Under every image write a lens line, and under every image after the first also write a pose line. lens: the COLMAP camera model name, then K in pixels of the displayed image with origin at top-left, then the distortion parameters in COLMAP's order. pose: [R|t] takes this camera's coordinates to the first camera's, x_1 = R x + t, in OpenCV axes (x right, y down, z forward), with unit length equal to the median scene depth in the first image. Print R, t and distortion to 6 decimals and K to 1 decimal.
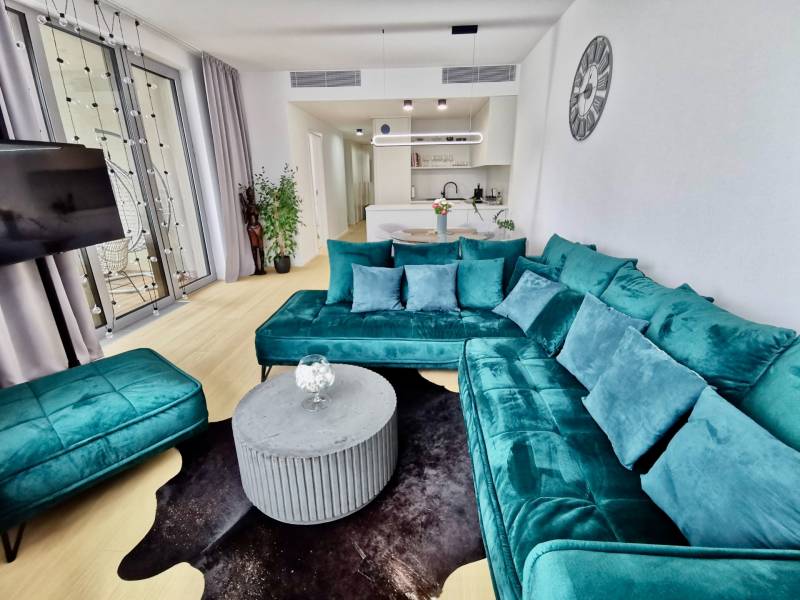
lens RADIAL K [[372.0, 0, 400.0], [0, 372.0, 300.0], [0, 0, 1]] dist [0.028044, -0.009650]
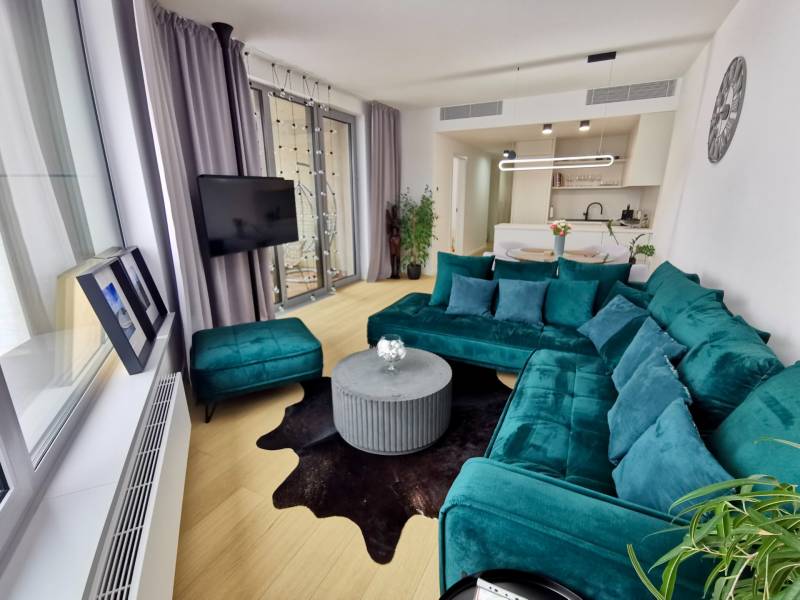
lens RADIAL K [[372.0, 0, 400.0], [0, 372.0, 300.0], [0, 0, 1]] dist [0.028044, -0.009650]
pose [[0.919922, 0.115303, -0.374765, 0.161548], [-0.130192, 0.991382, -0.014561, 0.024340], [0.369856, 0.062186, 0.927006, -0.137102]]
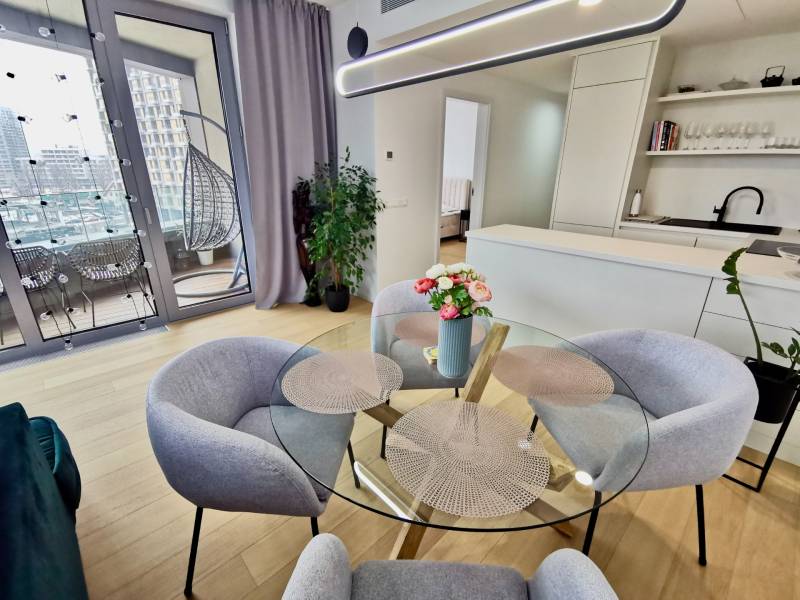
lens RADIAL K [[372.0, 0, 400.0], [0, 372.0, 300.0], [0, 0, 1]] dist [0.028044, -0.009650]
pose [[0.732781, 0.249572, -0.633044, 0.377710], [-0.227581, 0.966626, 0.117647, -0.372998], [0.641279, 0.057859, 0.765124, 1.043515]]
